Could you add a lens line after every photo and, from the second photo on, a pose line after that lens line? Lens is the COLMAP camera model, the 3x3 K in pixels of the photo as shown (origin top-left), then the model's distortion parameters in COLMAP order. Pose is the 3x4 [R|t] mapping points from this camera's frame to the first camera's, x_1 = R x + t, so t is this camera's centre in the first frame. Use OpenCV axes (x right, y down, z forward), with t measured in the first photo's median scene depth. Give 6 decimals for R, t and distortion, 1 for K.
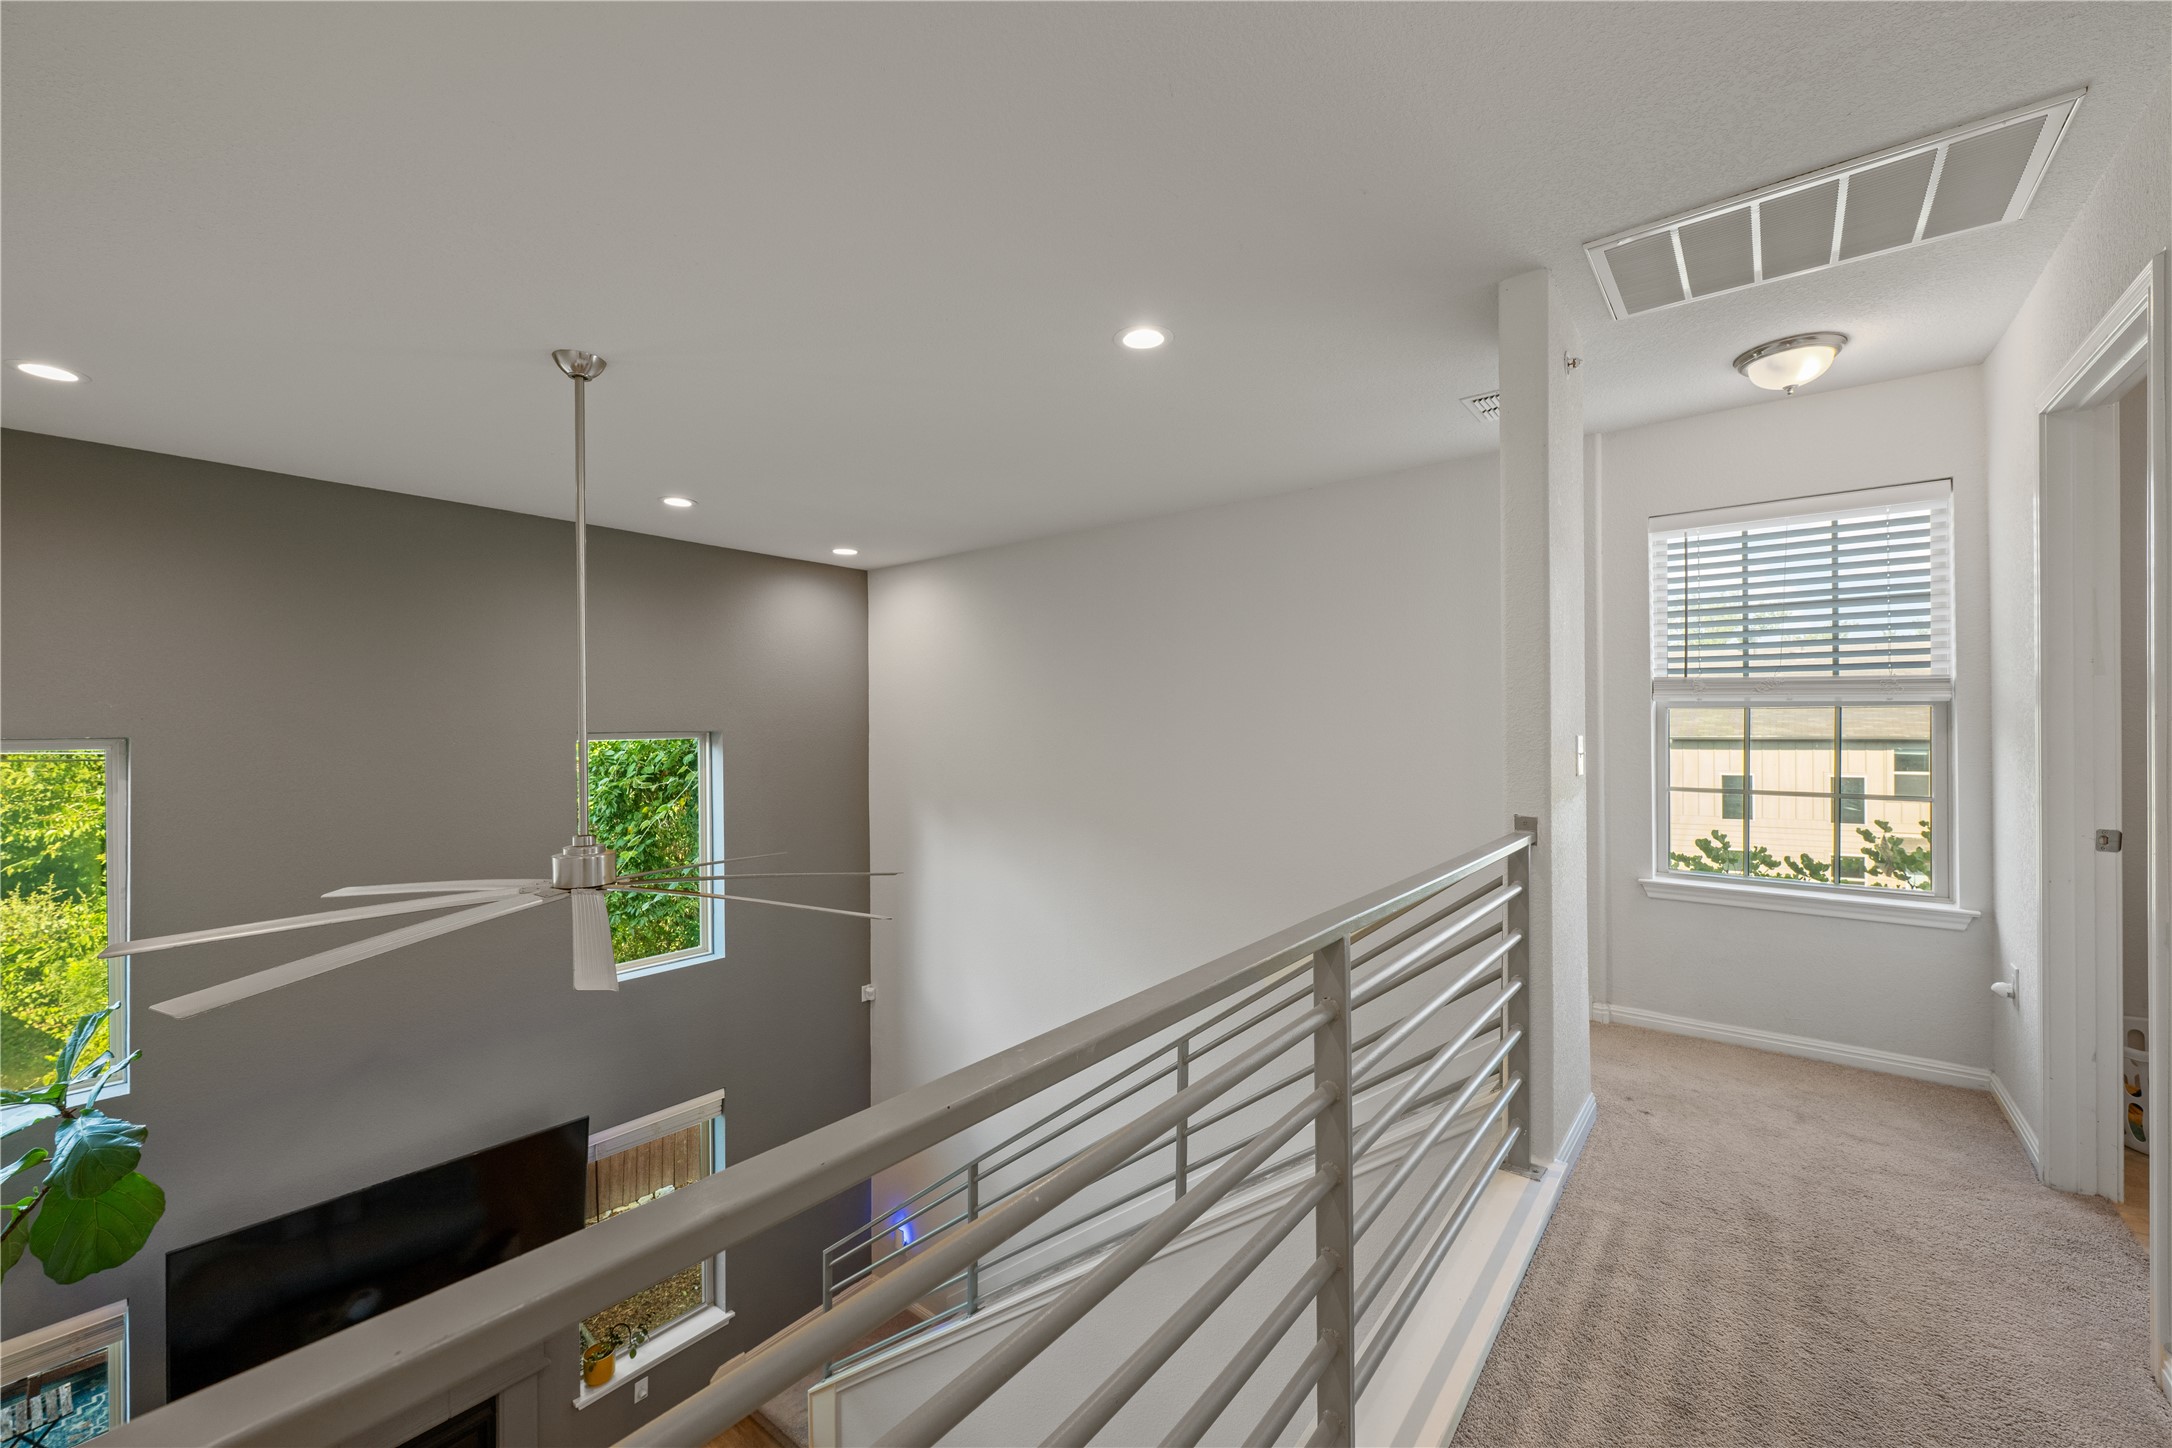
lens RADIAL K [[856.8, 0, 1086.0], [0, 856.8, 724.0], [0, 0, 1]] dist [-0.000495, -0.000301]
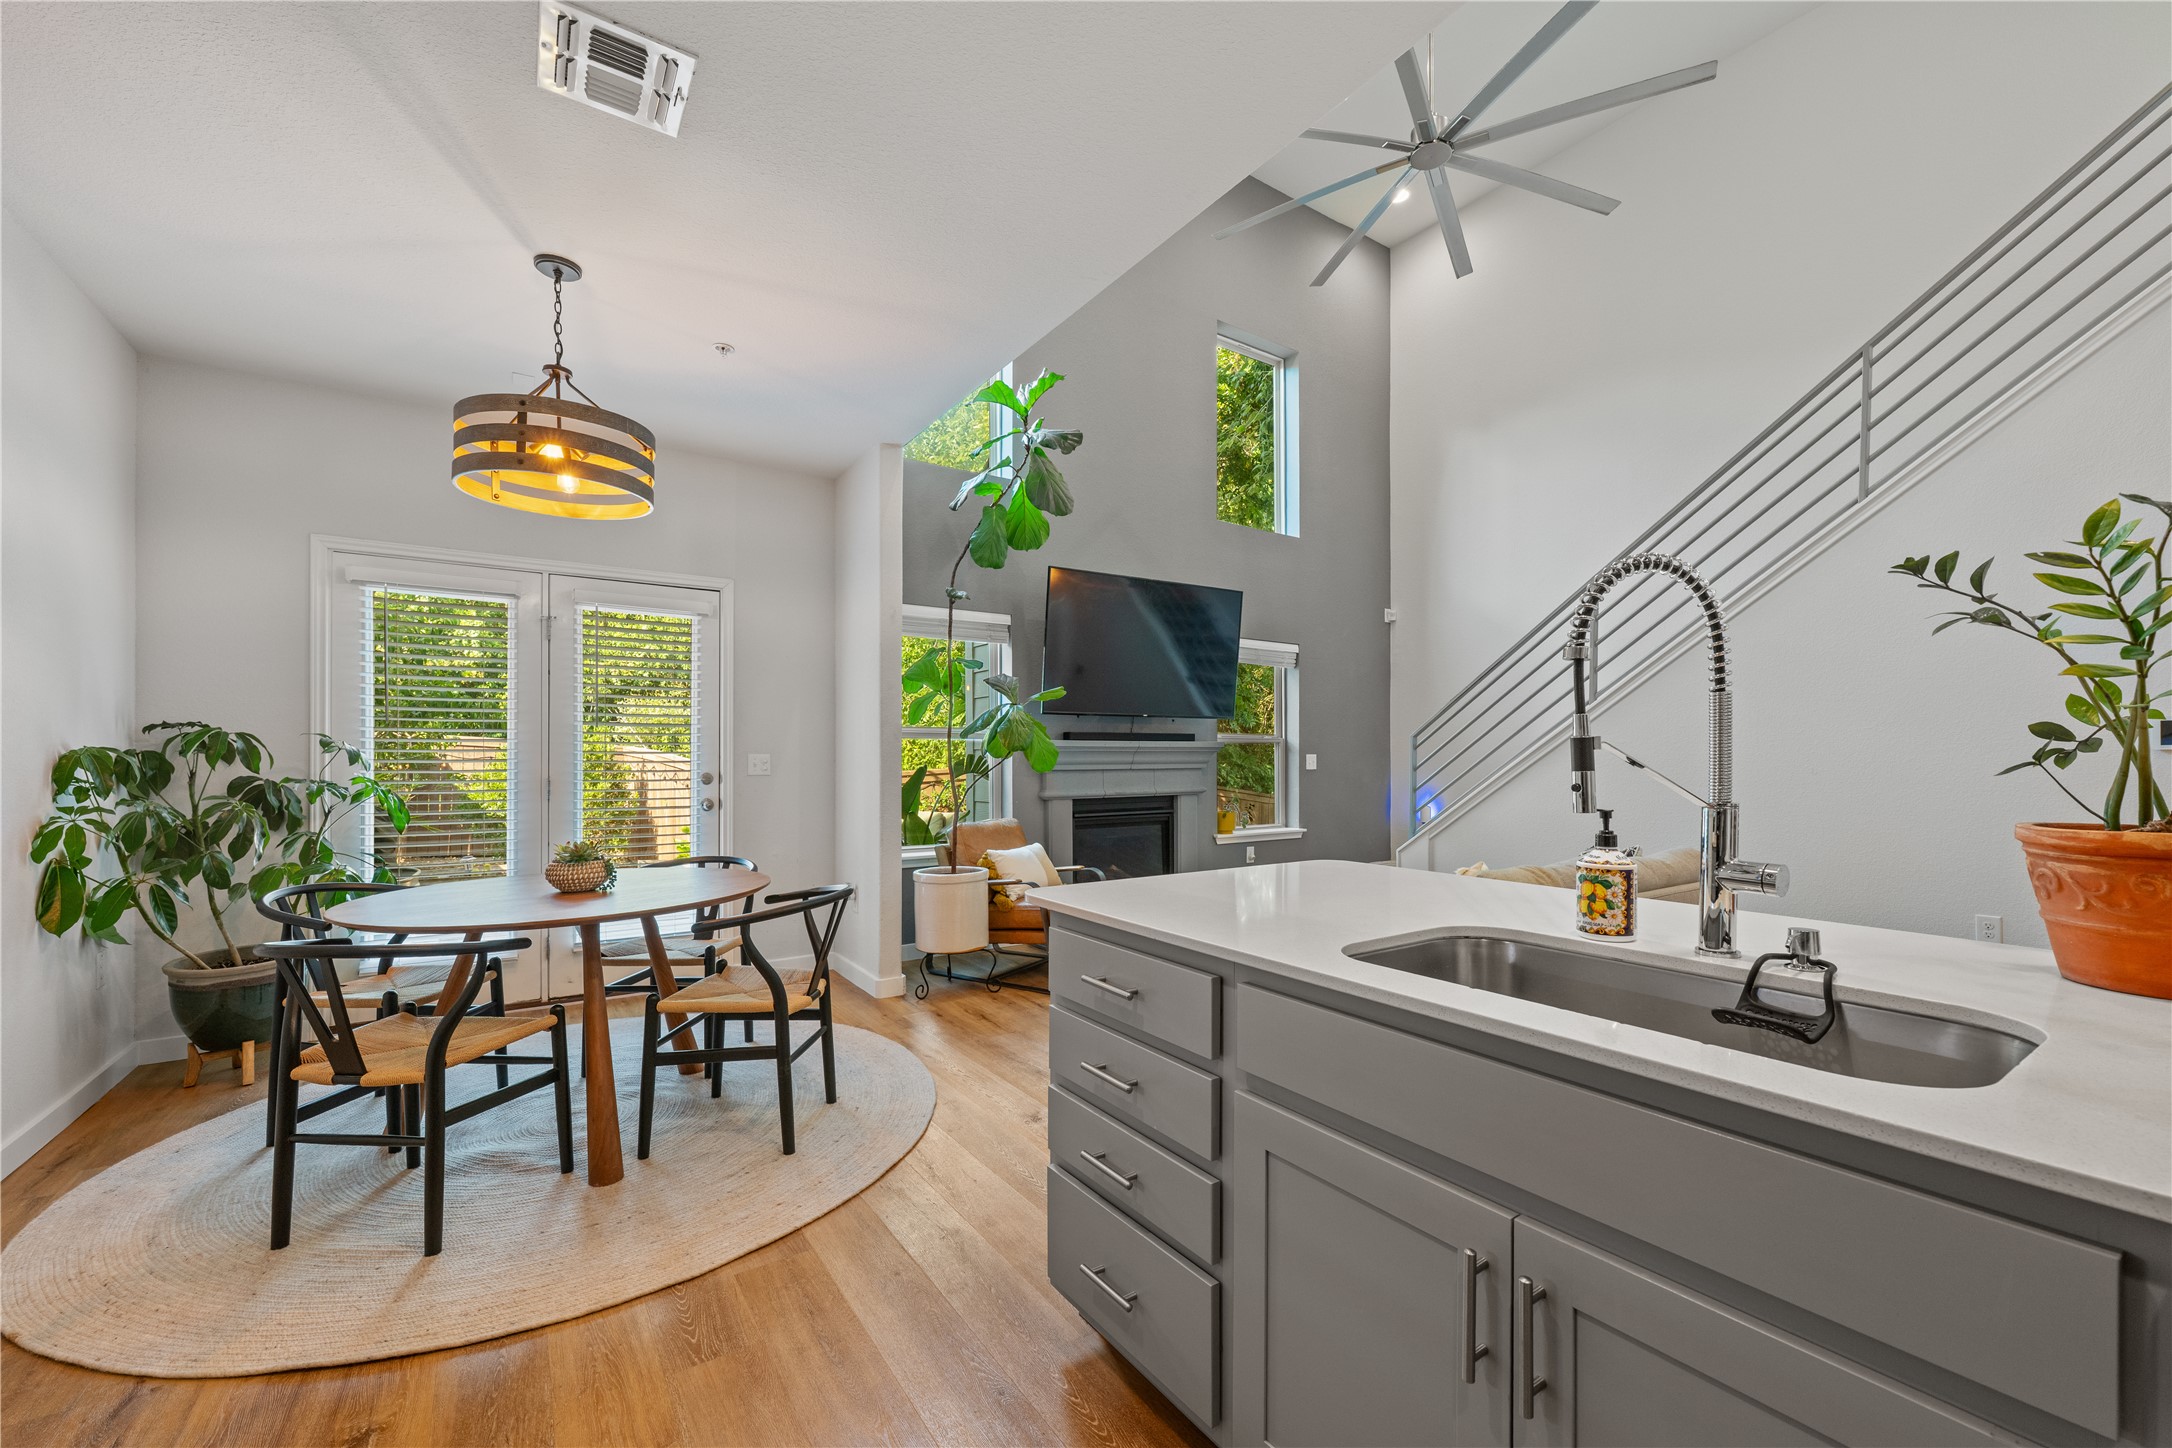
lens RADIAL K [[869.8, 0, 1093.5], [0, 869.8, 758.9], [0, 0, 1]] dist [0.000300, 0.000263]
pose [[0.956057, 0.010414, -0.292996, -0.331688], [-0.009390, 0.999944, 0.004902, 0.575310], [0.293031, -0.001936, 0.956101, -0.262756]]
